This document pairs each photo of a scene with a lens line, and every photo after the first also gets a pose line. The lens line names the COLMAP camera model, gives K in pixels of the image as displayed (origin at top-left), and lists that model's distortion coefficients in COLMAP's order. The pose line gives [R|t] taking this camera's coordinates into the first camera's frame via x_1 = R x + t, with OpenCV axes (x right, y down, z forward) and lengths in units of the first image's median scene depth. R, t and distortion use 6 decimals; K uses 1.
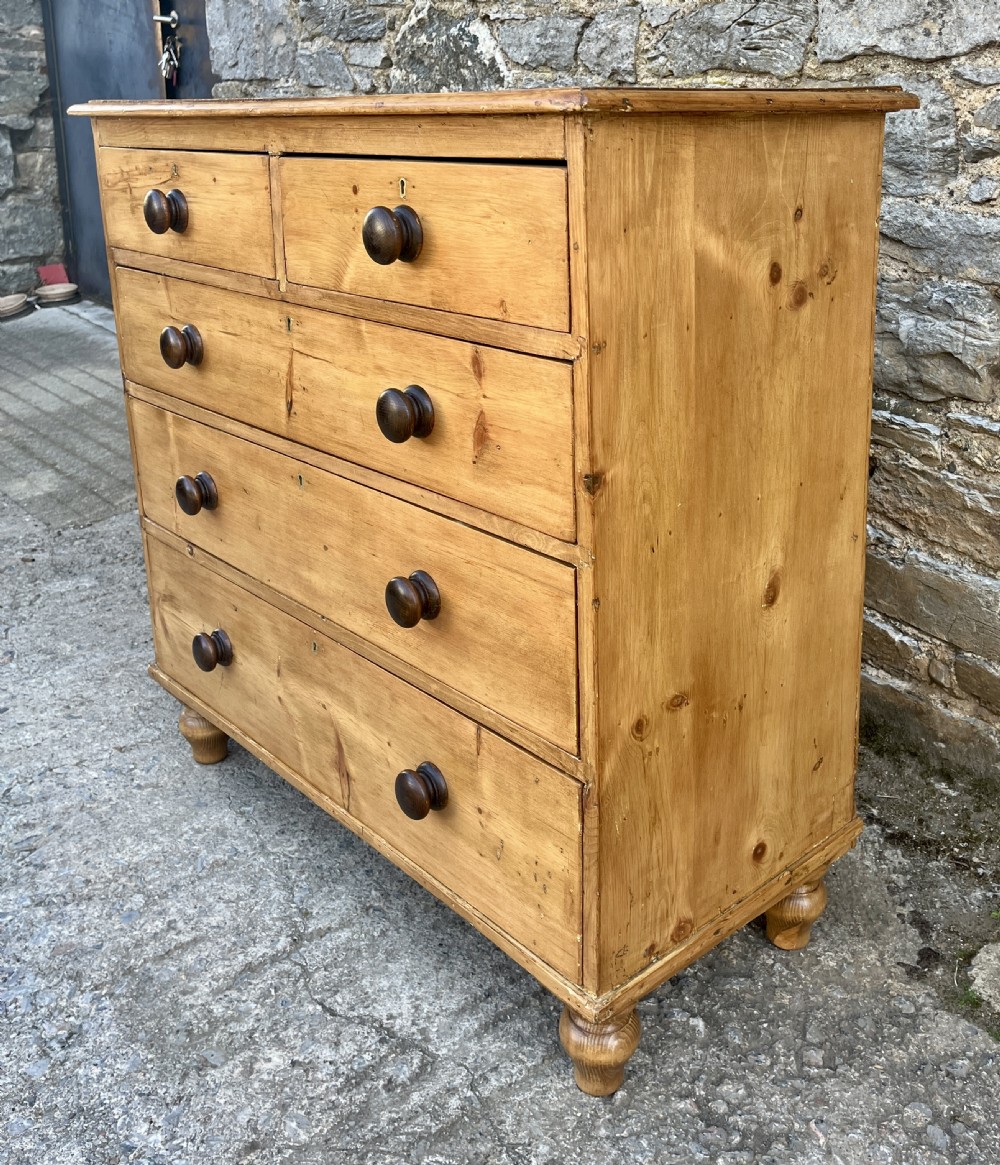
lens RADIAL K [[1175.6, 0, 567.4], [0, 1175.6, 450.2], [0, 0, 1]] dist [0.027535, 0.000000]
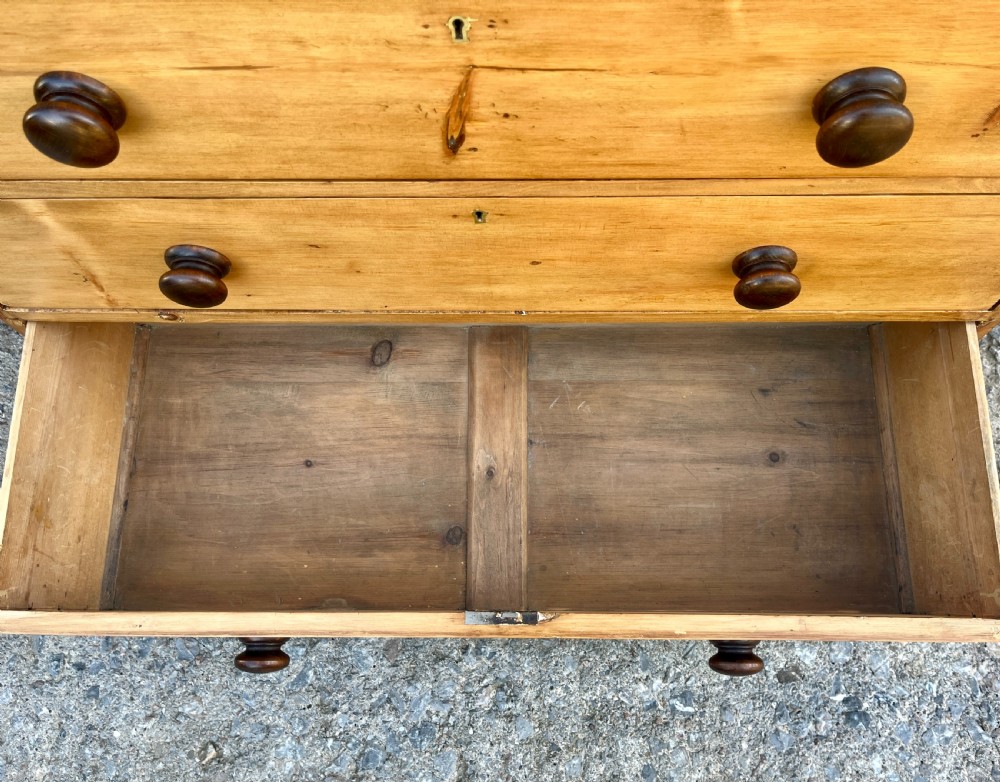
lens RADIAL K [[803.6, 0, 519.8], [0, 803.6, 389.3], [0, 0, 1]] dist [0.061209, -0.077234]
pose [[0.686517, -0.677337, 0.264404, -0.370406], [0.213714, 0.535541, 0.817020, -0.270083], [-0.694997, -0.504391, 0.512414, 0.649821]]
